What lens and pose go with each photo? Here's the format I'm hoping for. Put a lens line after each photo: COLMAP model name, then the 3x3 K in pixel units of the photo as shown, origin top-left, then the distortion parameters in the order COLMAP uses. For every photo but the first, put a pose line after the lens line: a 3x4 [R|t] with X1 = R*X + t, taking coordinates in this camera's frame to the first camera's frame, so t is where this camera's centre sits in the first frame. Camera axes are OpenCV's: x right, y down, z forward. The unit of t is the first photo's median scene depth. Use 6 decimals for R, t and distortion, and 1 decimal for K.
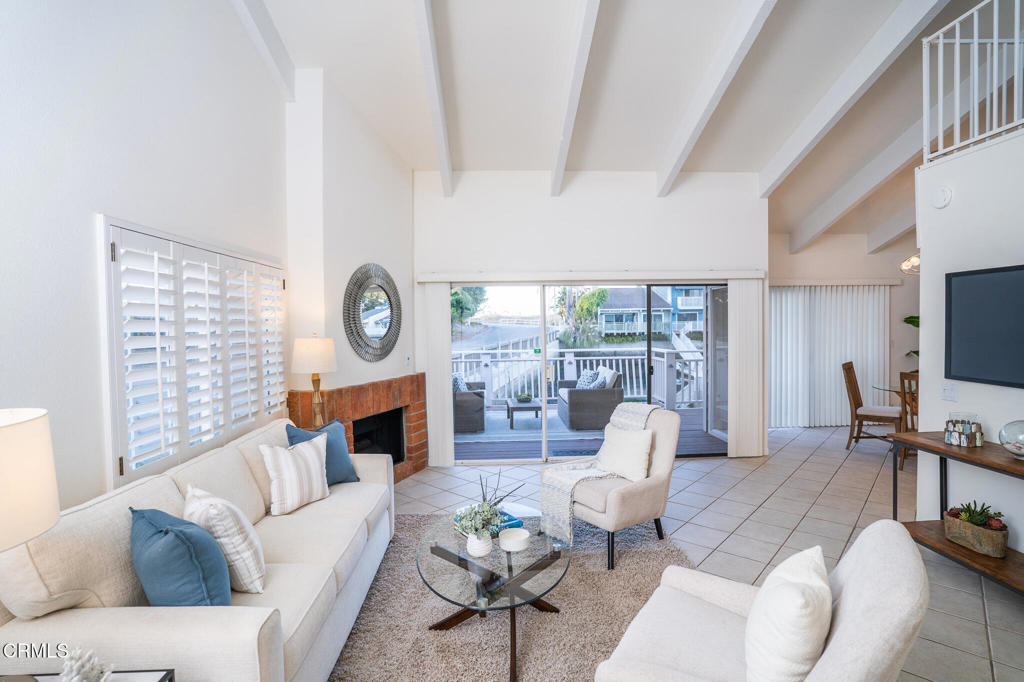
lens RADIAL K [[508.7, 0, 512.0], [0, 508.7, 341.0], [0, 0, 1]] dist [-0.071444, 0.029481]
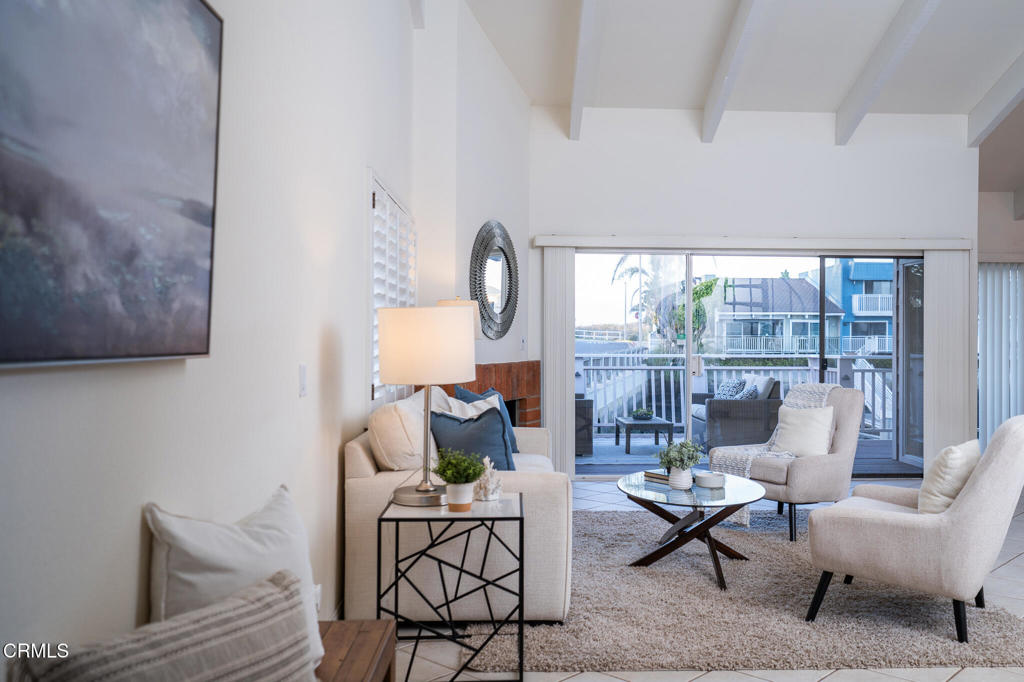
lens RADIAL K [[914.0, 0, 582.8], [0, 914.0, 343.0], [0, 0, 1]] dist [0.036454, -0.005308]
pose [[0.999296, 0.019152, 0.032266, -0.148078], [-0.018150, 0.999352, -0.031077, 0.076091], [-0.032840, 0.030470, 0.998996, -0.413932]]
